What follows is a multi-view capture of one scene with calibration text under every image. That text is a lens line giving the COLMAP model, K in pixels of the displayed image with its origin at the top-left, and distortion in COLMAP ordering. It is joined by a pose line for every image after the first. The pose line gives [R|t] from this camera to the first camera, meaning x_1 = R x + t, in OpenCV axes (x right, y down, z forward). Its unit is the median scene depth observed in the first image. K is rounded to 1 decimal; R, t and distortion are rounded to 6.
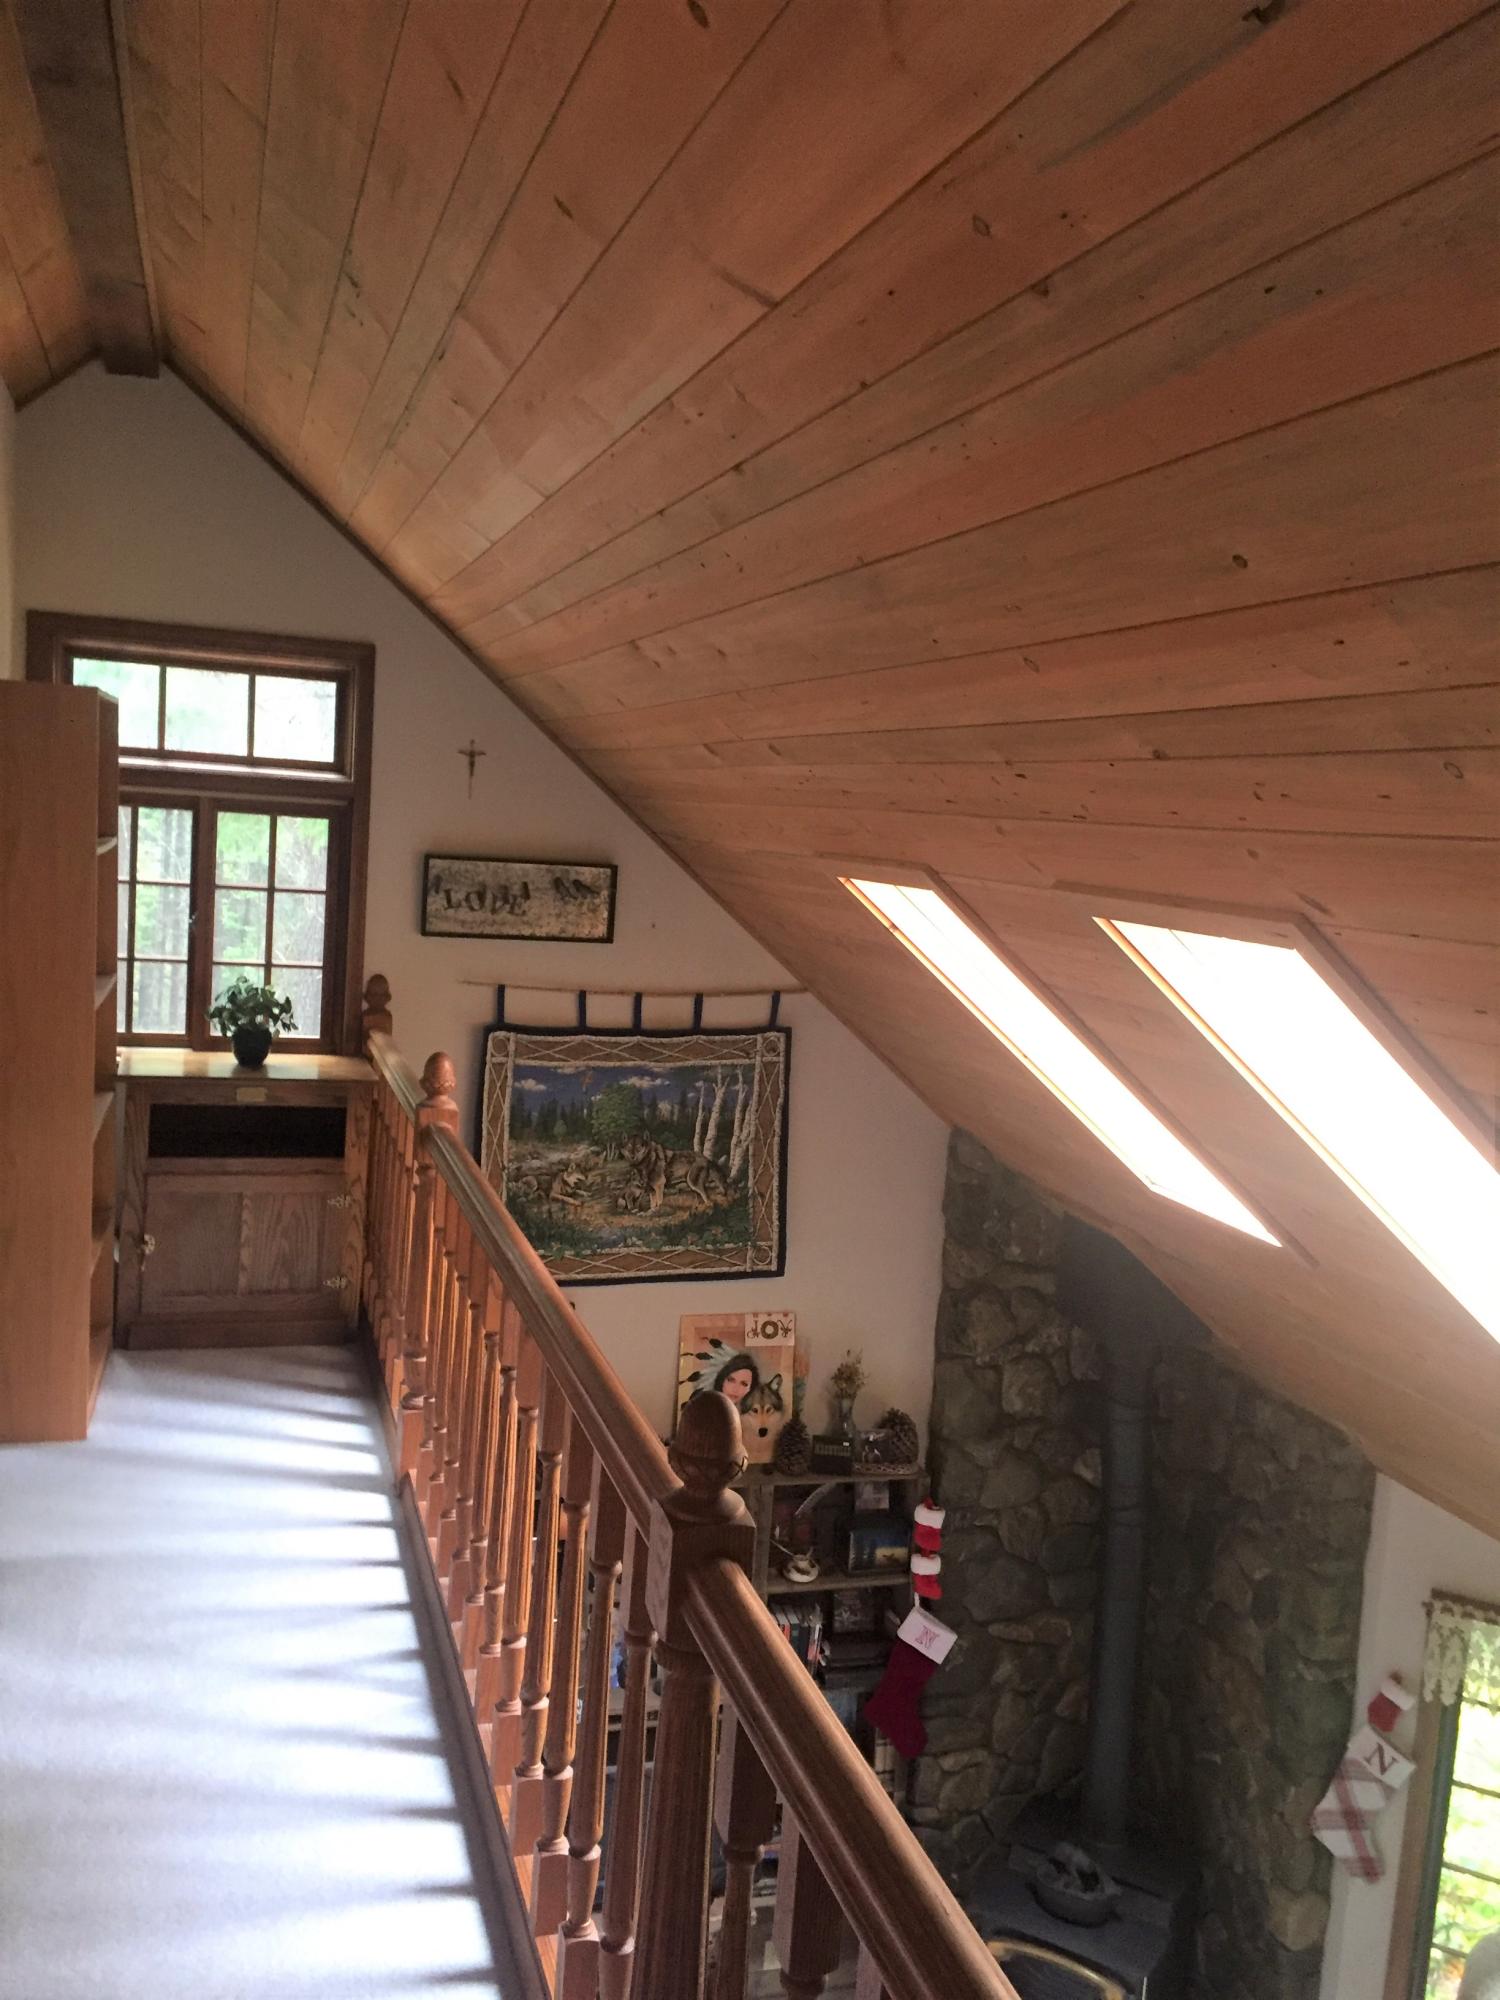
lens RADIAL K [[1738.9, 0, 750.0], [0, 1738.9, 1000.0], [0, 0, 1]] dist [0.100552, -0.121883]
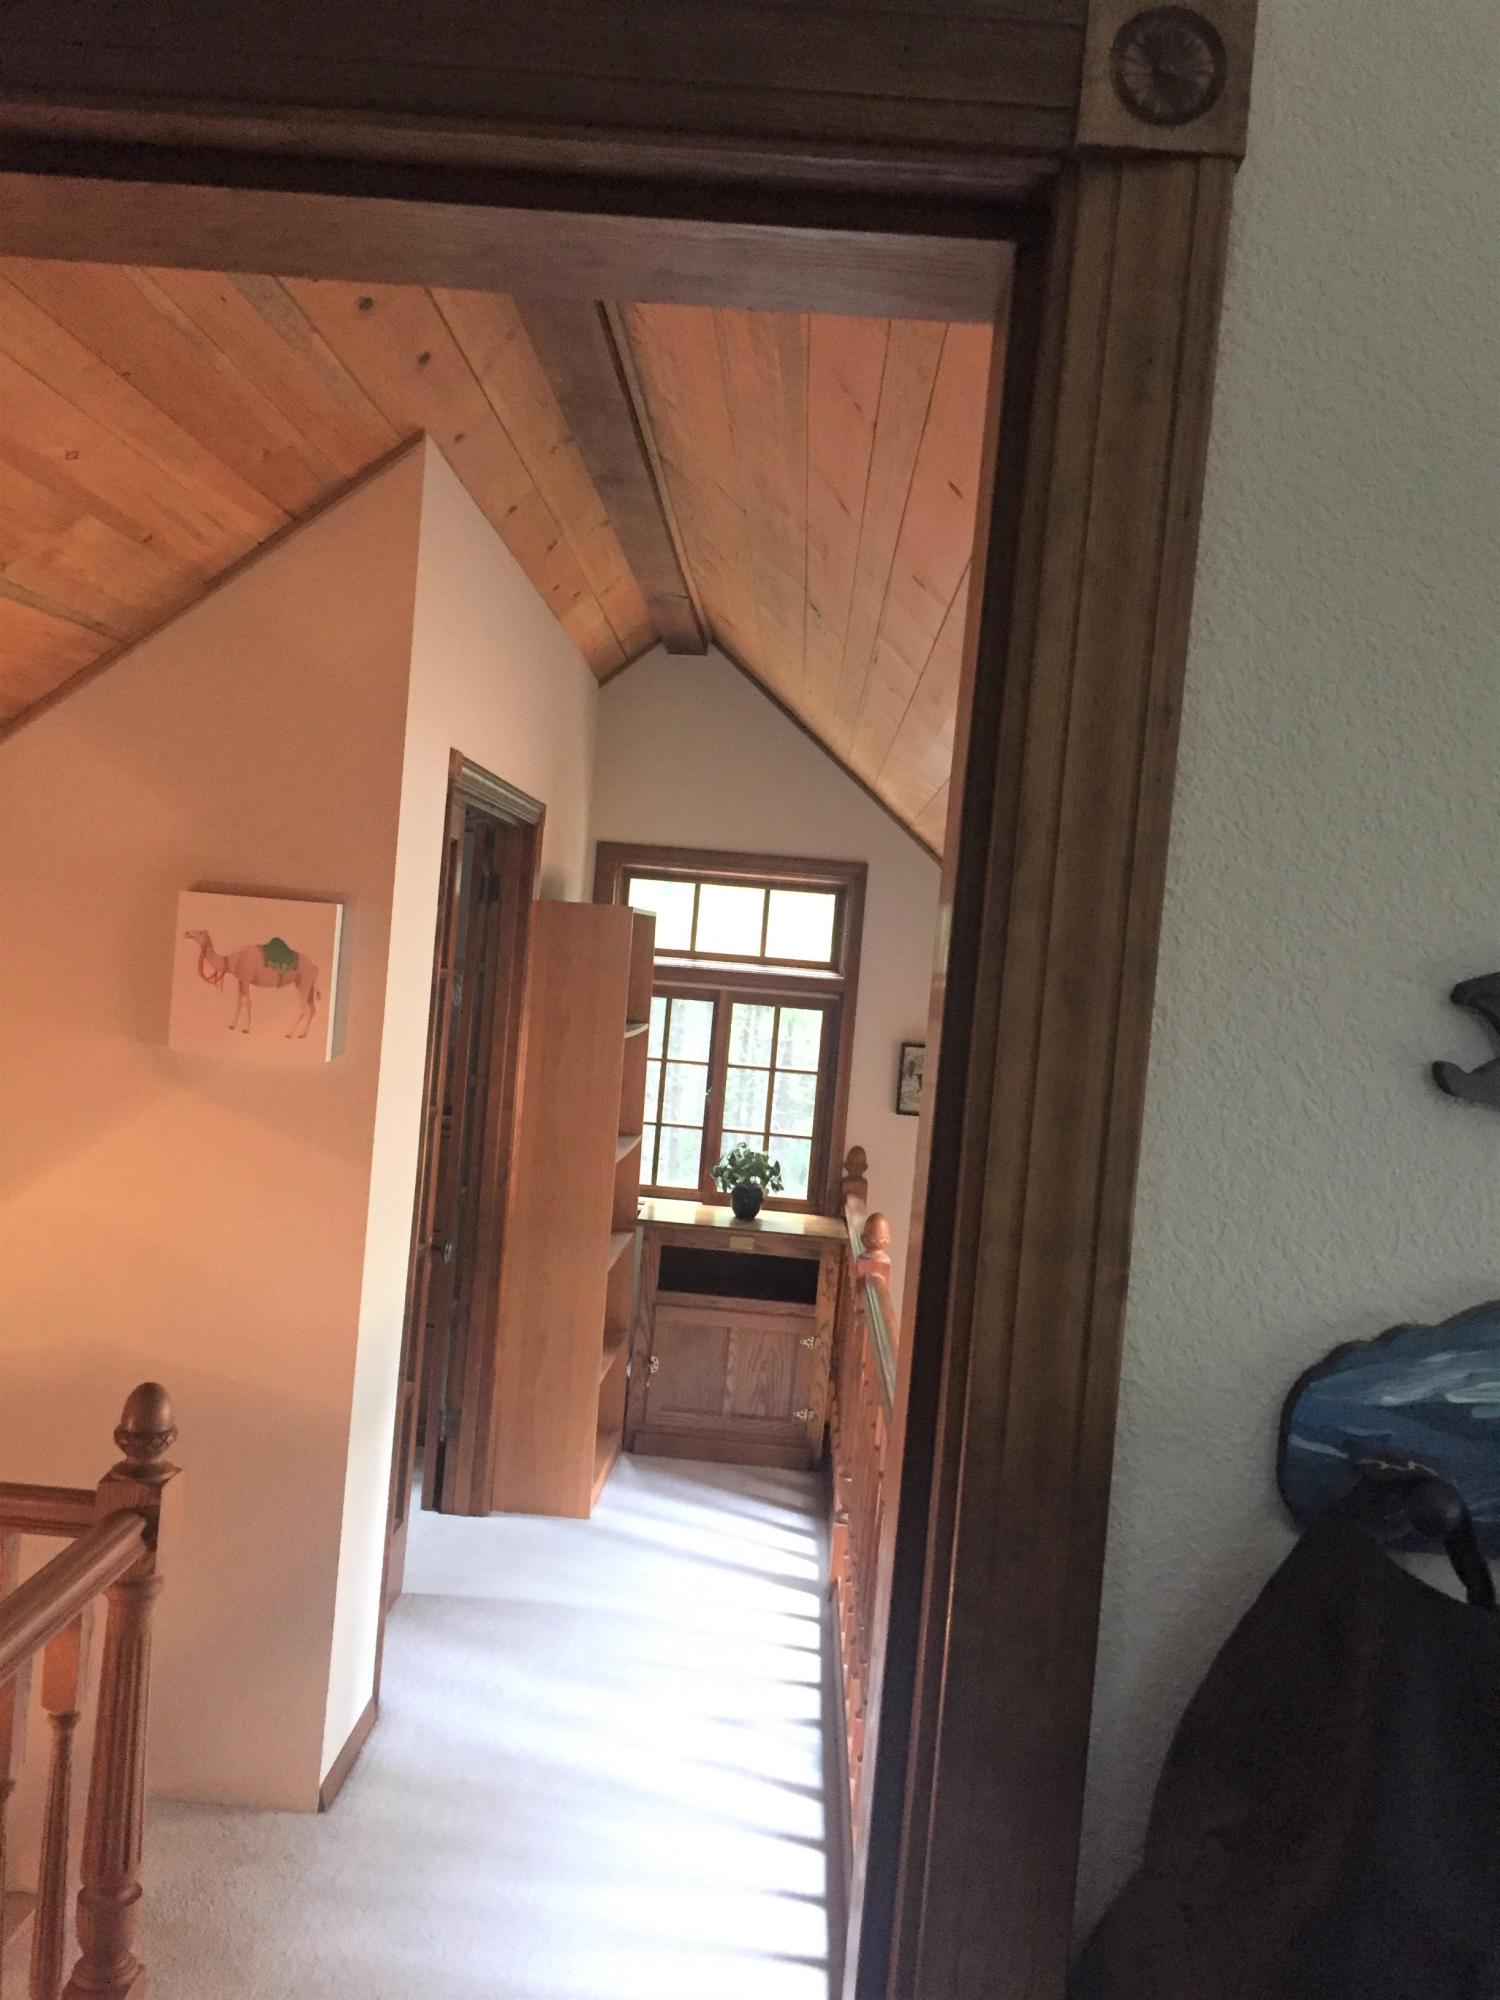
lens RADIAL K [[1738.9, 0, 750.0], [0, 1738.9, 1000.0], [0, 0, 1]] dist [0.100552, -0.121883]
pose [[0.948143, 0.020026, -0.317212, 0.086894], [-0.053197, 0.993934, -0.096257, 0.003916], [0.313360, 0.108141, 0.943457, -0.117449]]
